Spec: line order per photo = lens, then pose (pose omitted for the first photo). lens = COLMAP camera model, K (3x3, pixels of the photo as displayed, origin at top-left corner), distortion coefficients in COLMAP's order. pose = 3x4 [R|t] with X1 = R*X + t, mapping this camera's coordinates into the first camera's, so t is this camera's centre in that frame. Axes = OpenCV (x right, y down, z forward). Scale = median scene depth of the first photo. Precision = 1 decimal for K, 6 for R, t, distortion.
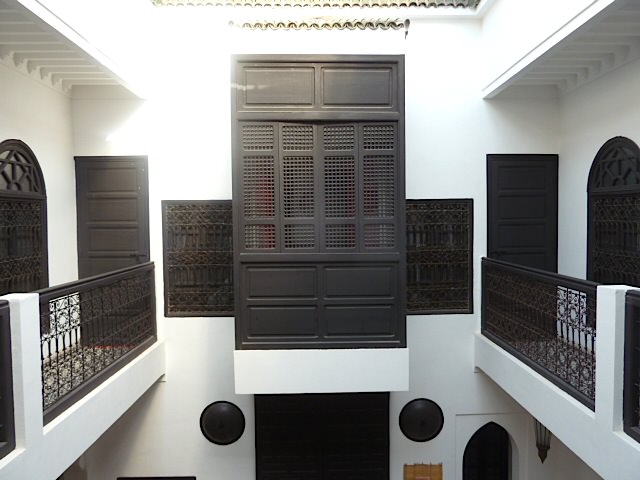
lens RADIAL K [[479.3, 0, 322.8], [0, 479.3, 241.1], [0, 0, 1]] dist [-0.035904, 0.011125]
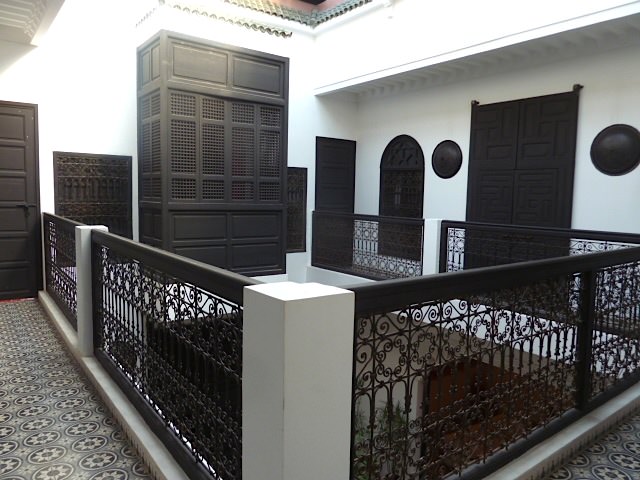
lens RADIAL K [[479.3, 0, 319.6], [0, 479.3, 238.1], [0, 0, 1]] dist [-0.035904, 0.011125]
pose [[0.809891, -0.025556, 0.586023, -0.553422], [-0.005742, 0.998657, 0.051485, 0.049285], [-0.586552, -0.045062, 0.808657, -0.167013]]
